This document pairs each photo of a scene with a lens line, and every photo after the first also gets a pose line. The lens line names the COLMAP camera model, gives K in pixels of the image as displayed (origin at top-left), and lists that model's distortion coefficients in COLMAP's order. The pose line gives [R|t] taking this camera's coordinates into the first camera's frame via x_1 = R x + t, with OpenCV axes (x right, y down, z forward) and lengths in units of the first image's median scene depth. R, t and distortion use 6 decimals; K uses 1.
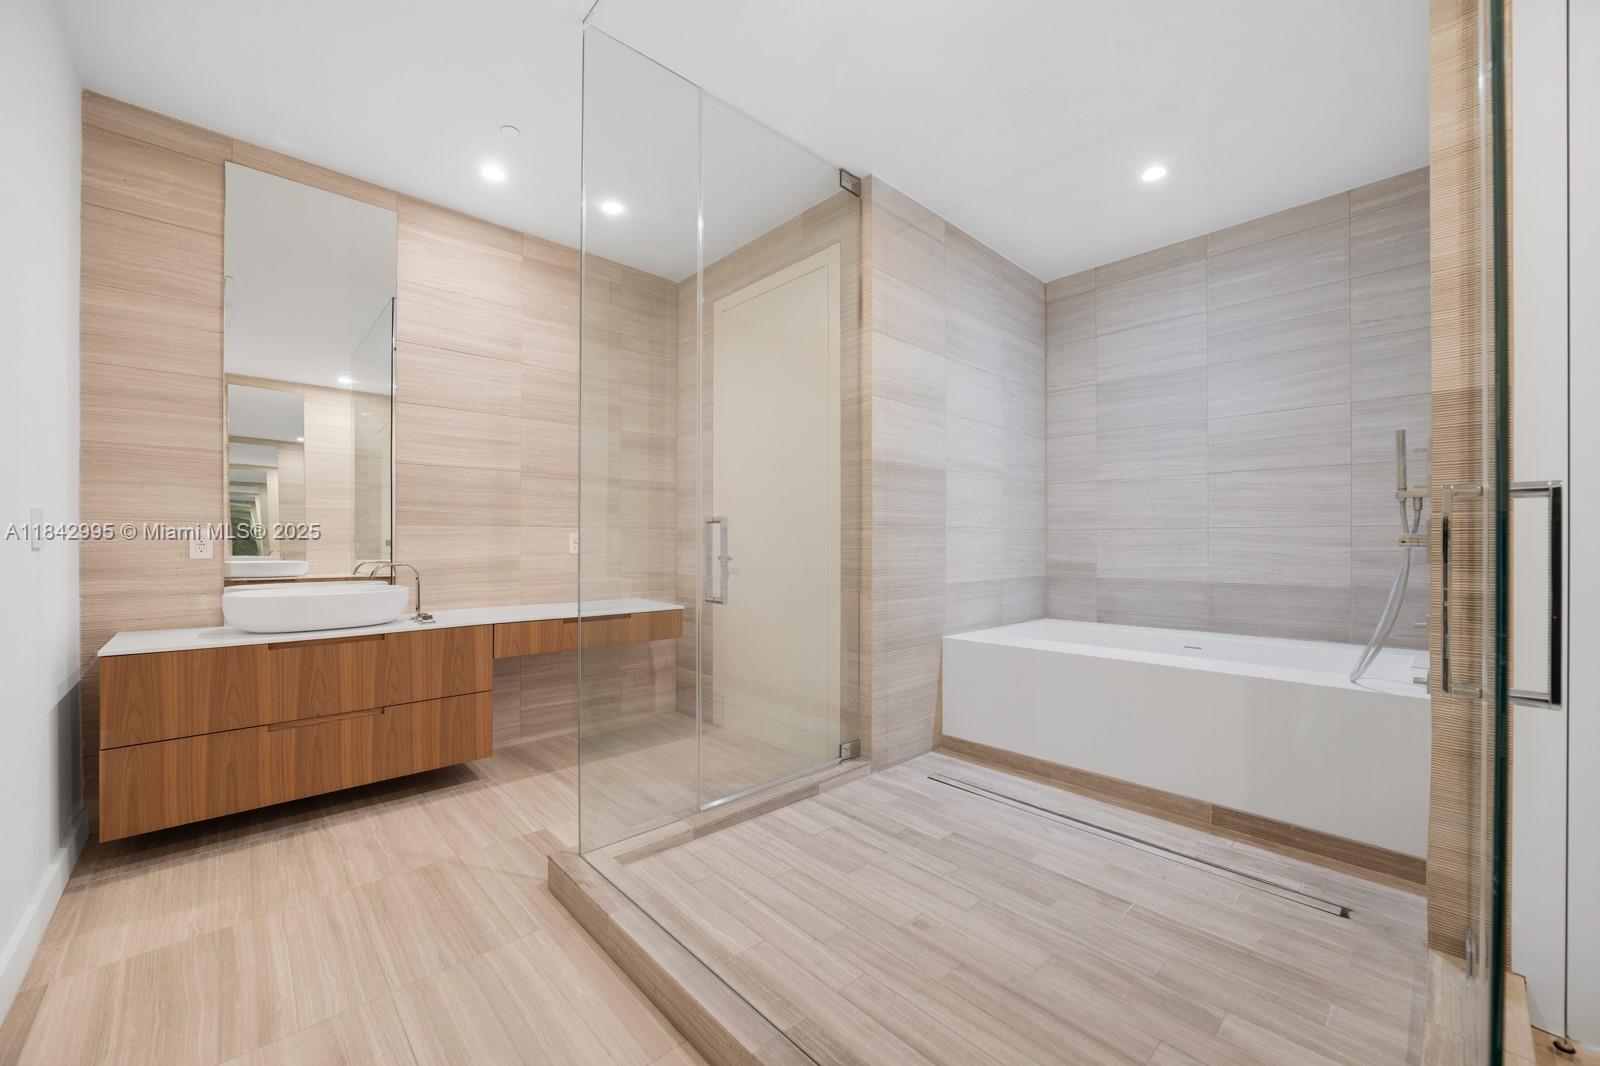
lens RADIAL K [[624.3, 0, 804.0], [0, 624.3, 542.3], [0, 0, 1]] dist [-0.021215, -0.000053]
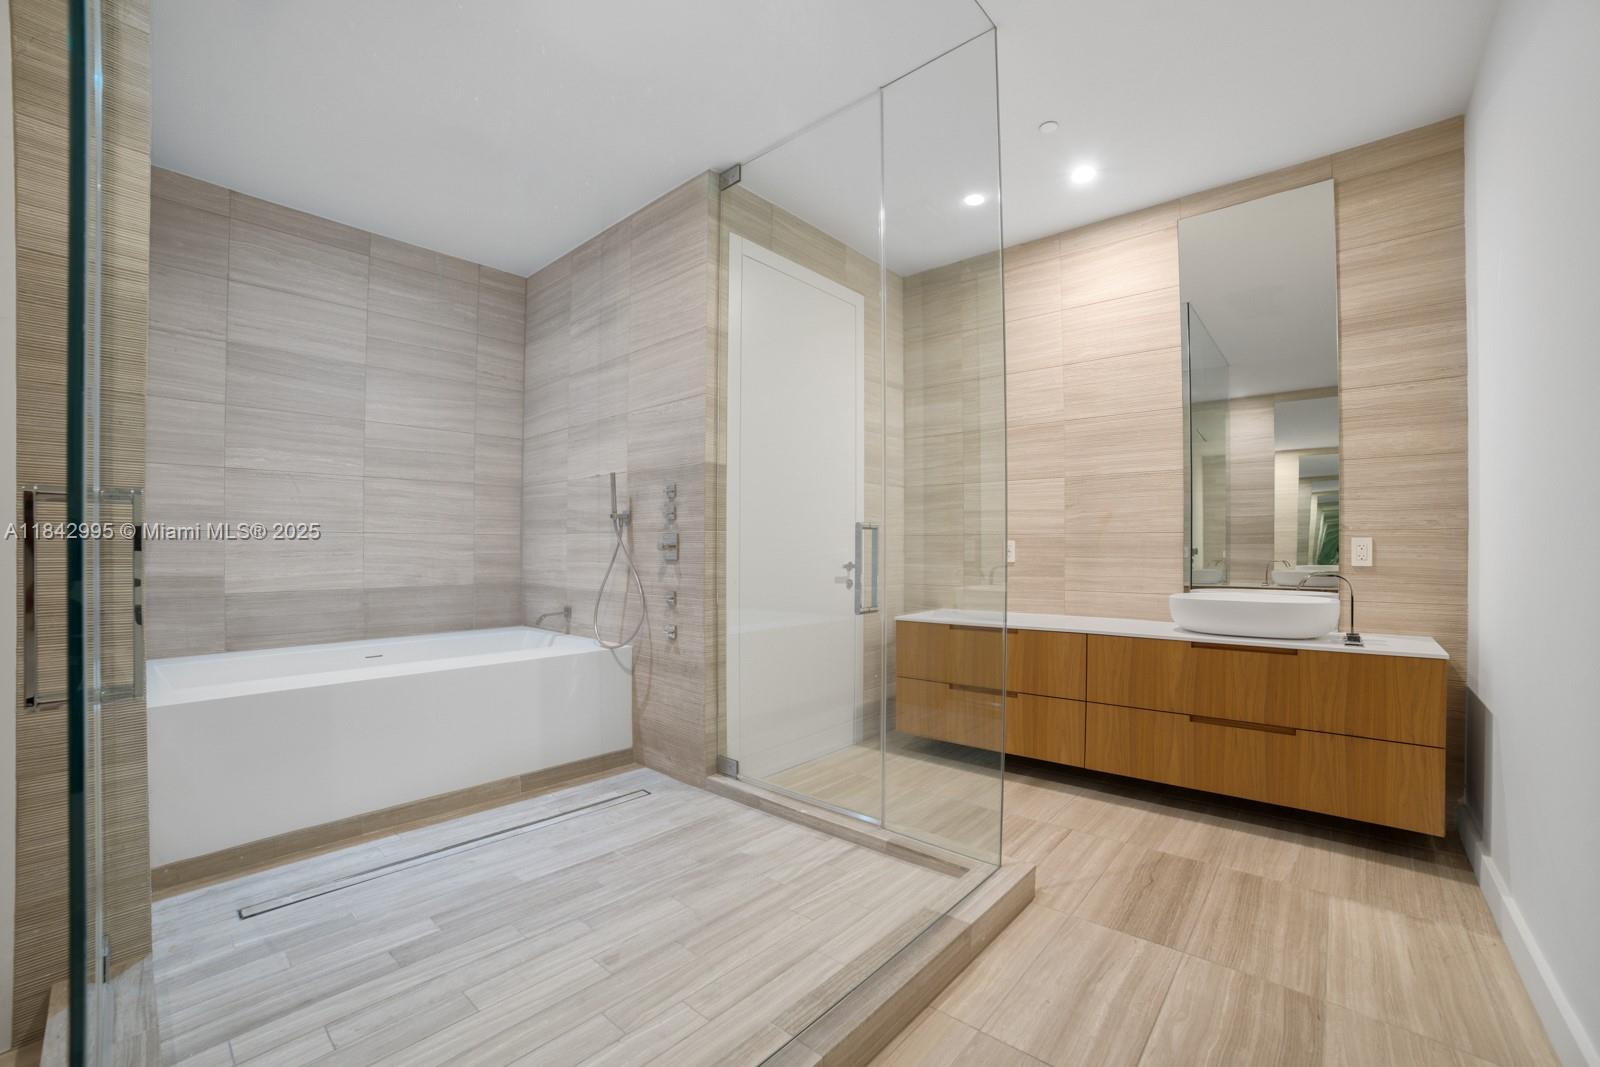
lens RADIAL K [[658.9, 0, 788.7], [0, 658.9, 541.1], [0, 0, 1]] dist [-0.032911, 0.003652]
pose [[-0.068956, 0.007016, 0.997595, -0.471490], [0.000668, 0.999975, -0.006987, -0.002559], [-0.997619, 0.000184, -0.068959, 0.467347]]
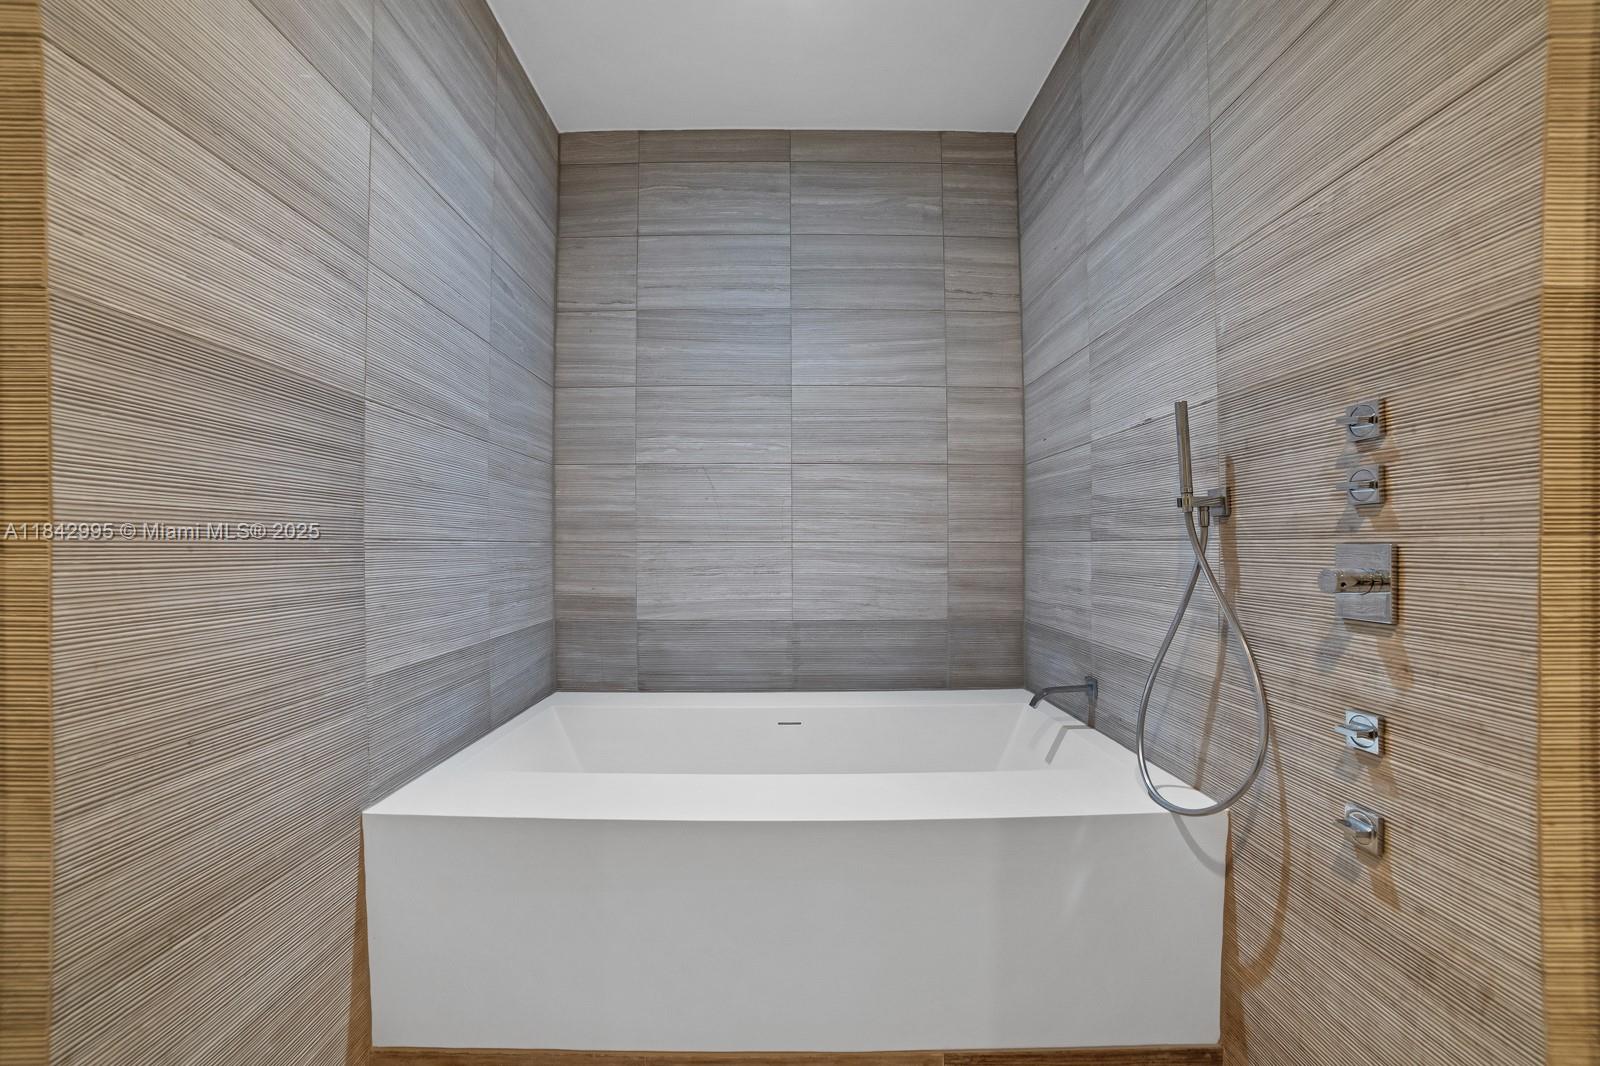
lens RADIAL K [[658.9, 0, 775.6], [0, 658.9, 537.8], [0, 0, 1]] dist [-0.032911, 0.003652]
pose [[0.697941, 0.007084, 0.716120, 0.125642], [0.001182, 0.999938, -0.011043, -0.022610], [-0.716154, 0.008554, 0.697890, 0.570710]]
